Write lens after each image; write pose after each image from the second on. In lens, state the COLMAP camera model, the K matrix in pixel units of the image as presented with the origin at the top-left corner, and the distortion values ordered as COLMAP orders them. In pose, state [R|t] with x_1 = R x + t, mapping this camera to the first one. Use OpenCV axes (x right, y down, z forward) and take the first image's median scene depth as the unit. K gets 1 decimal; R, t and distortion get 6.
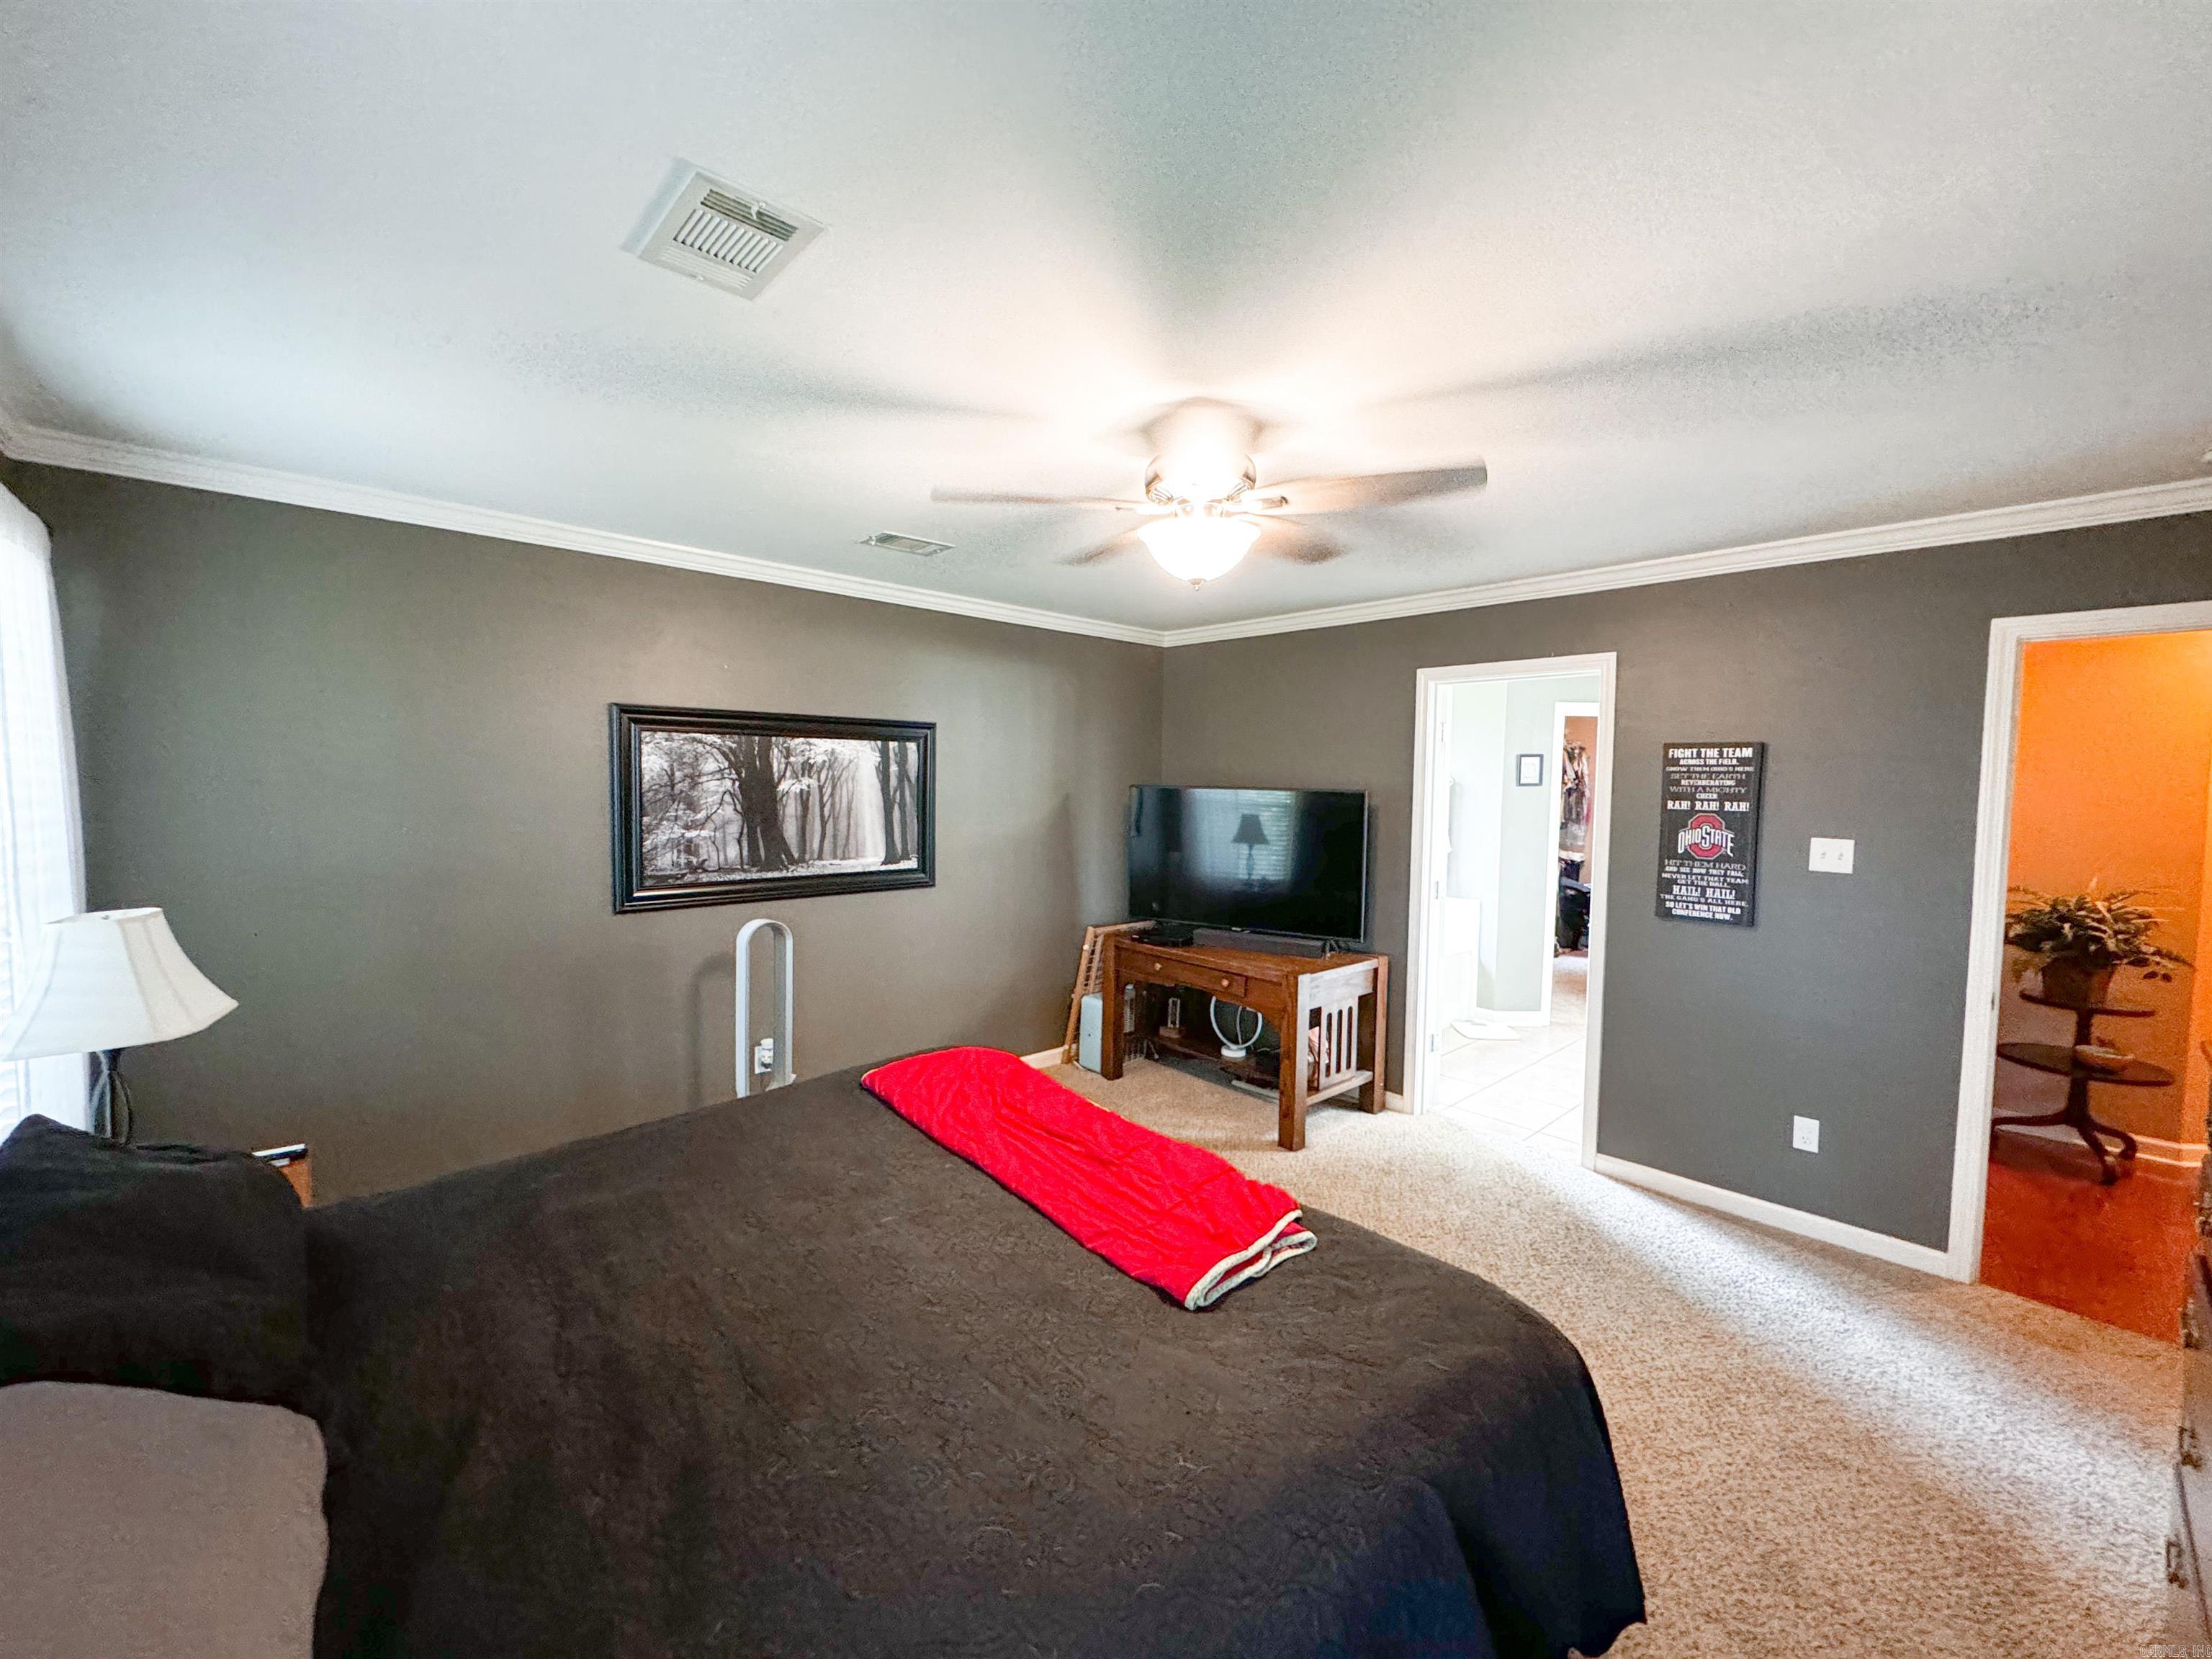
lens RADIAL K [[884.3, 0, 1089.4], [0, 884.3, 832.4], [0, 0, 1]] dist [-0.001090, 0.000435]
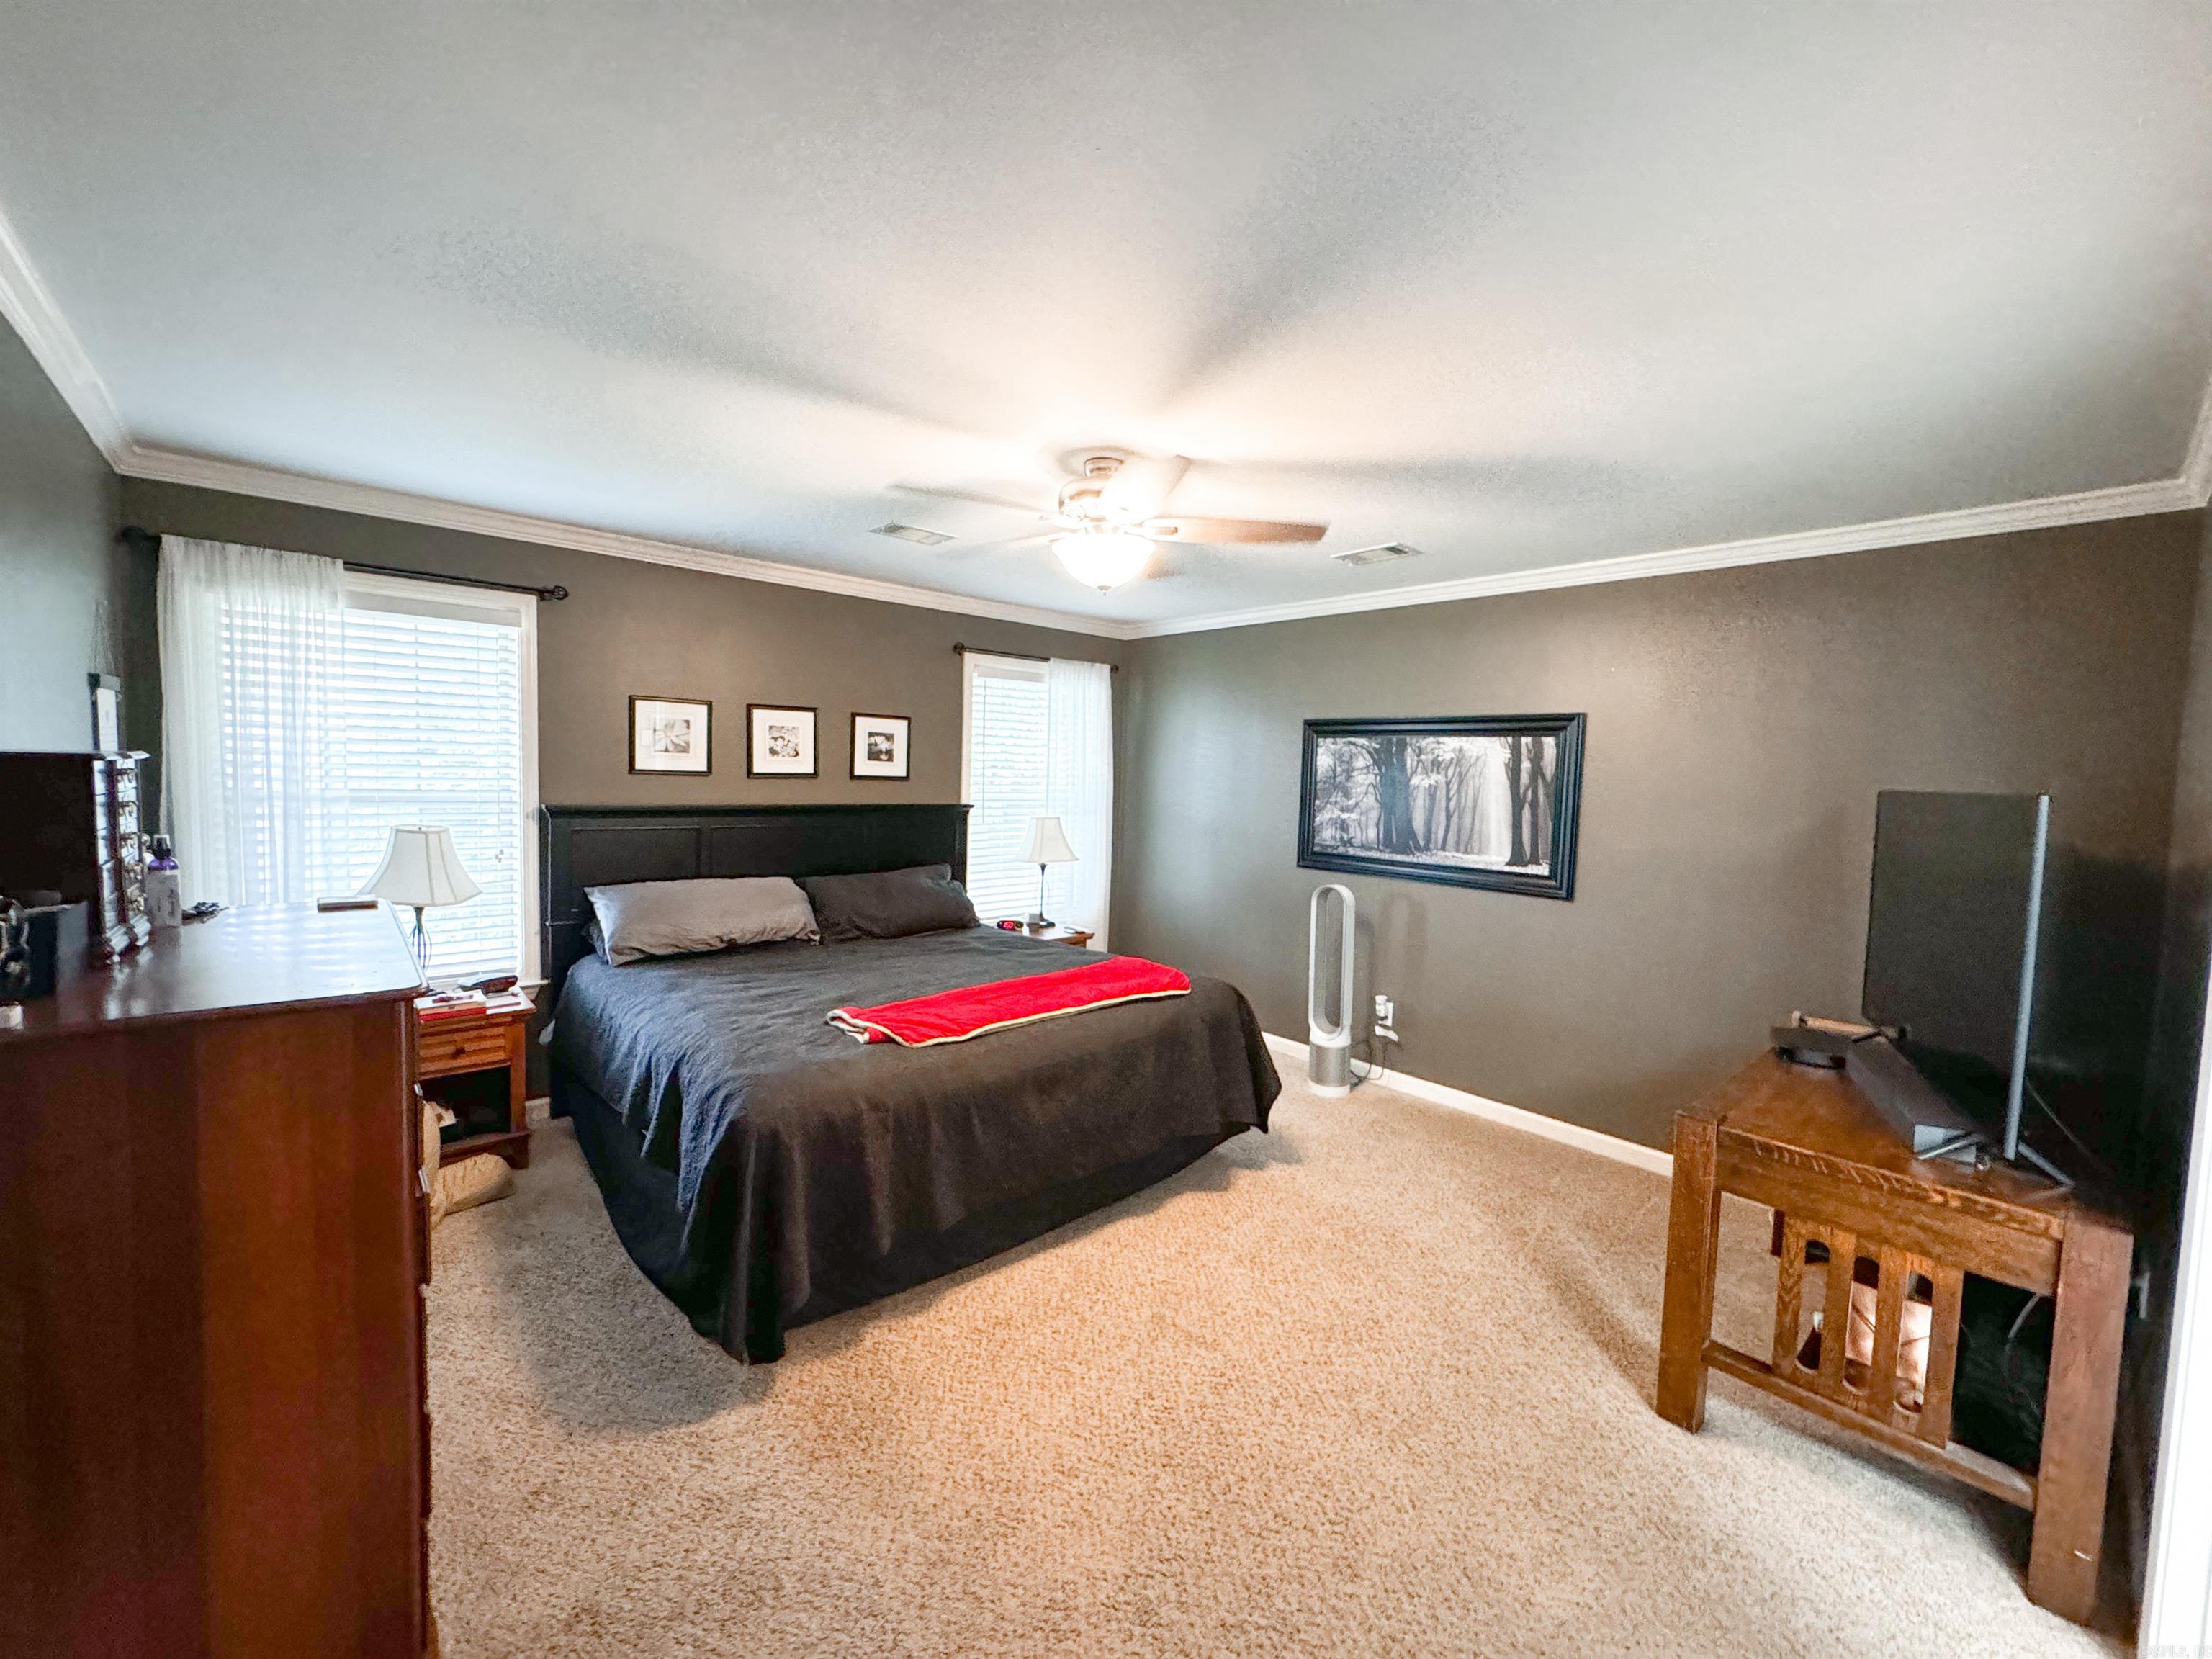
lens RADIAL K [[884.3, 0, 1105.1], [0, 884.3, 831.0], [0, 0, 1]] dist [-0.001090, 0.000435]
pose [[-0.008220, 0.055841, -0.998406, 0.834031], [-0.093162, 0.994054, 0.056365, -0.015972], [0.995617, 0.093477, -0.002969, 0.645354]]
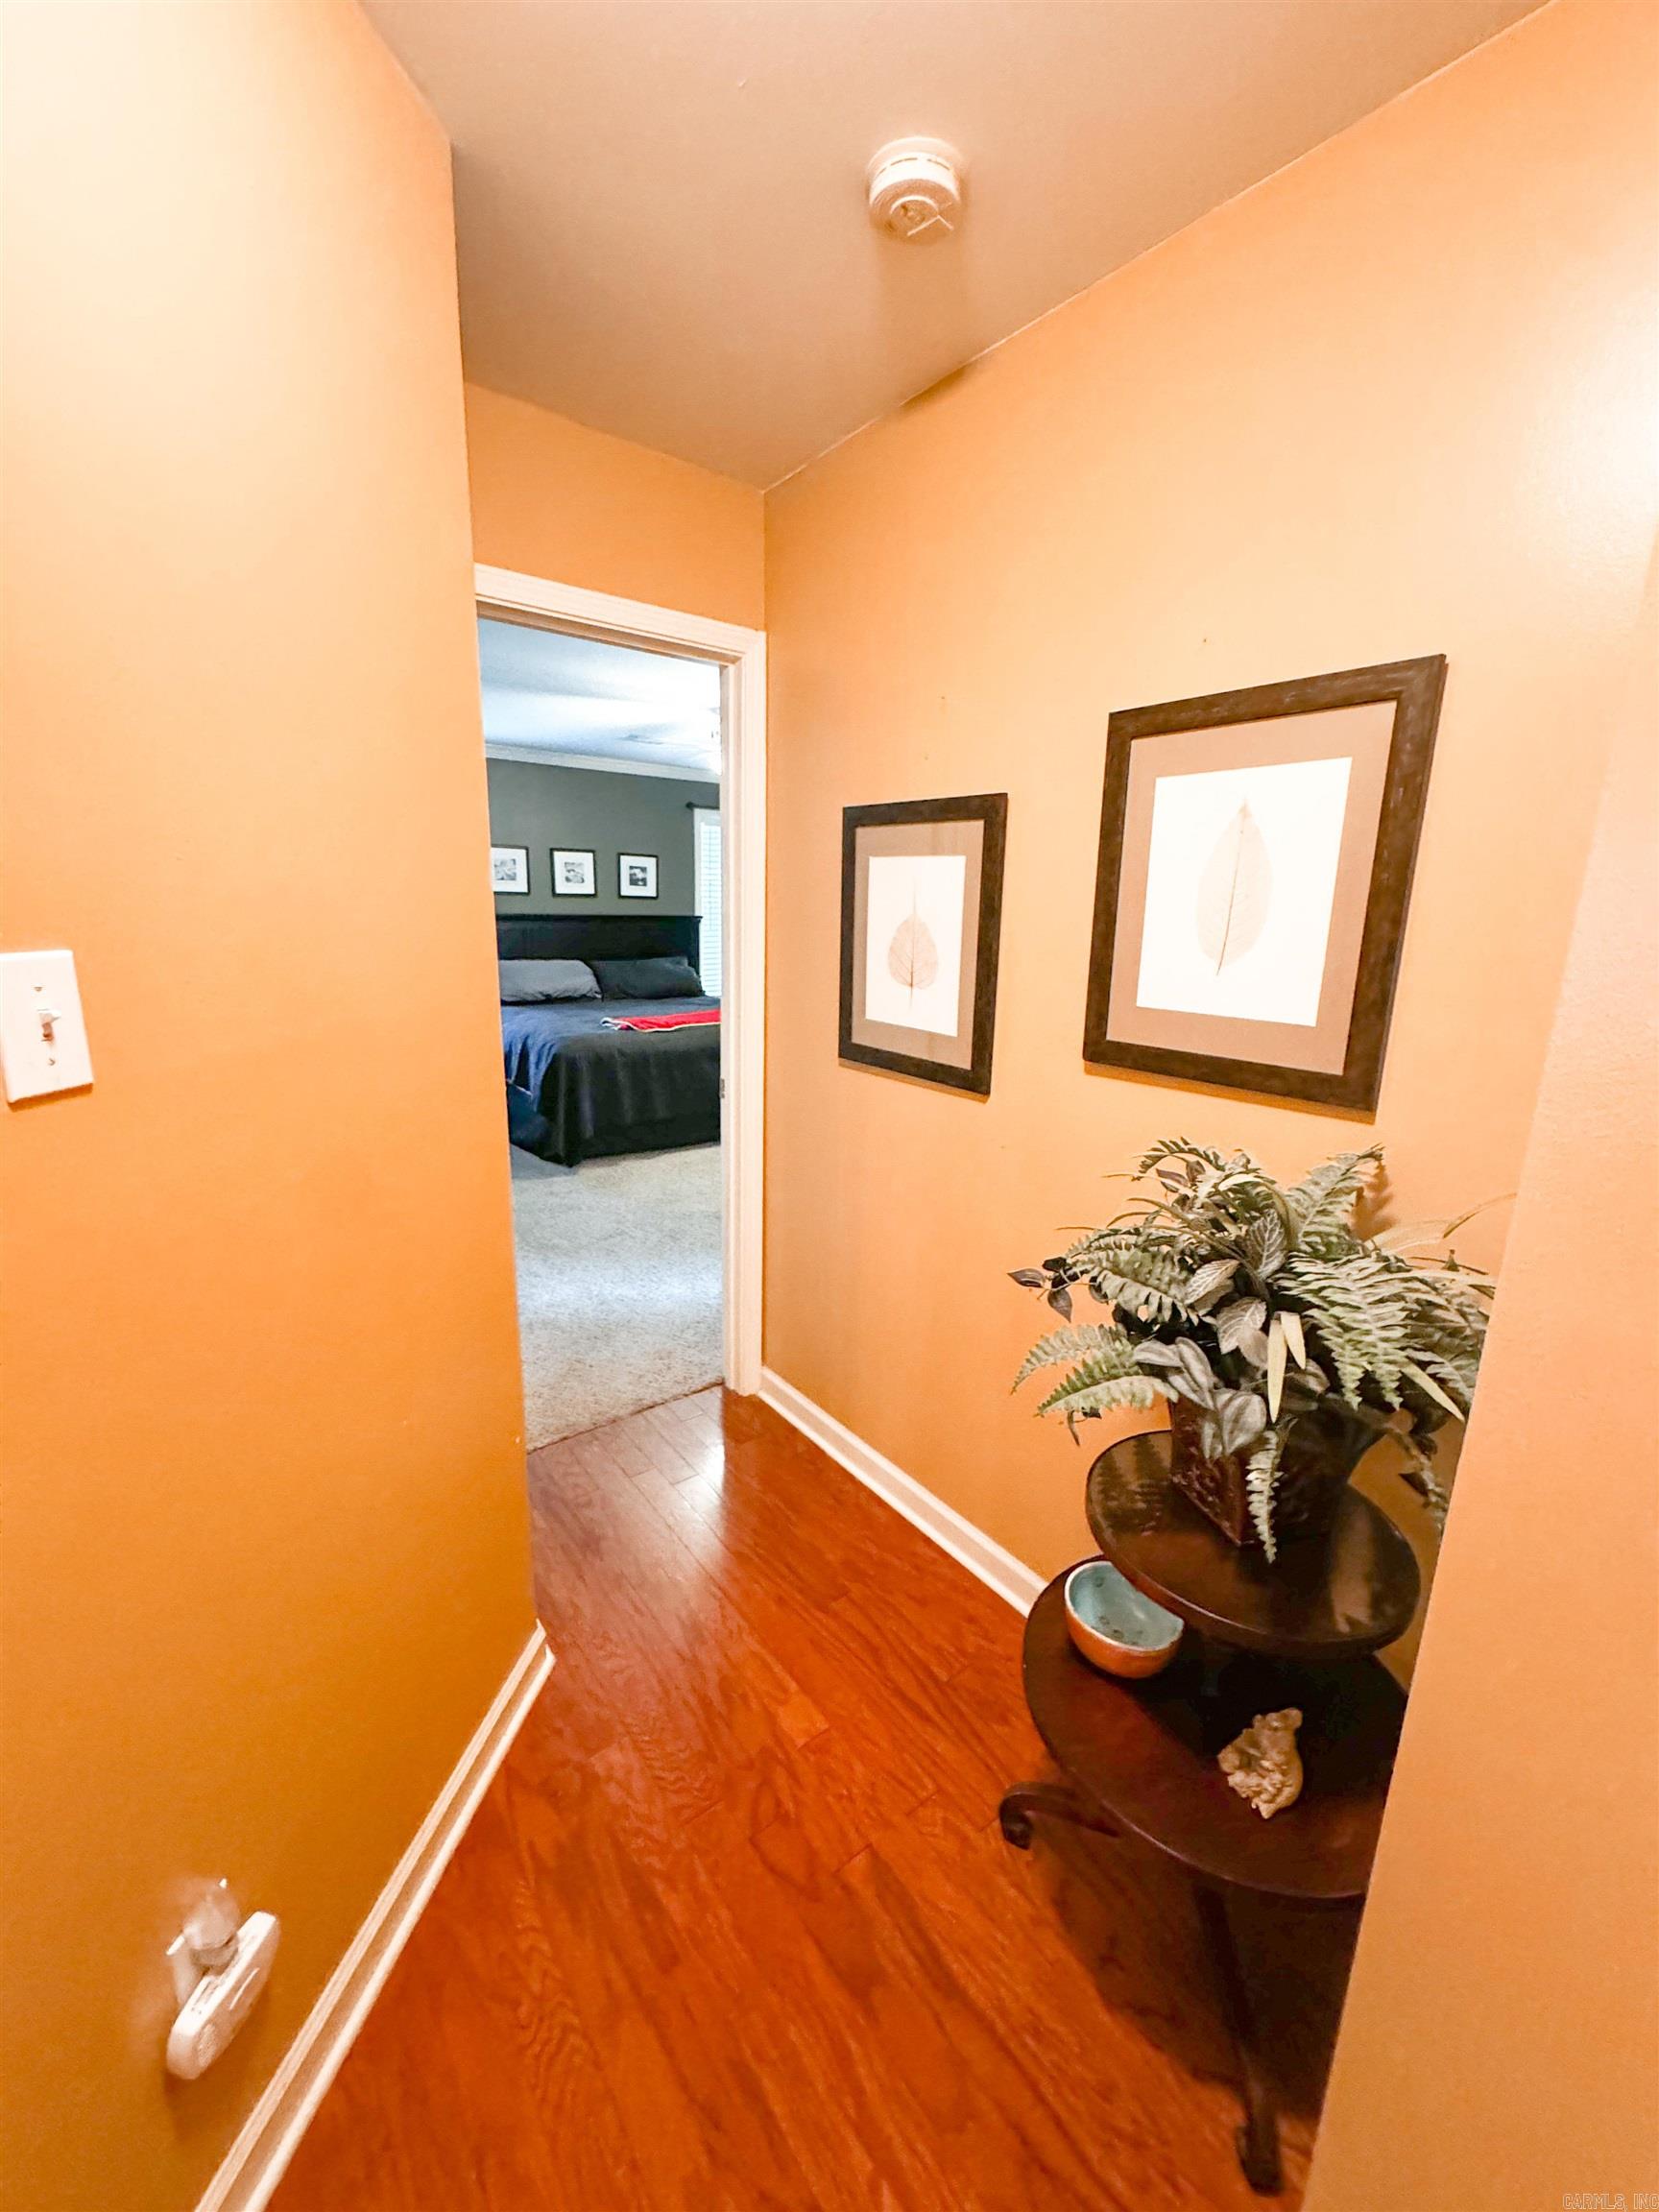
lens RADIAL K [[884.3, 0, 836.0], [0, 884.3, 1101.8], [0, 0, 1]] dist [-0.001090, 0.000435]
pose [[-0.087300, 0.203401, -0.975196, 1.488572], [-0.087407, 0.973594, 0.210891, 0.000288], [0.992340, 0.103650, -0.067216, 0.914629]]
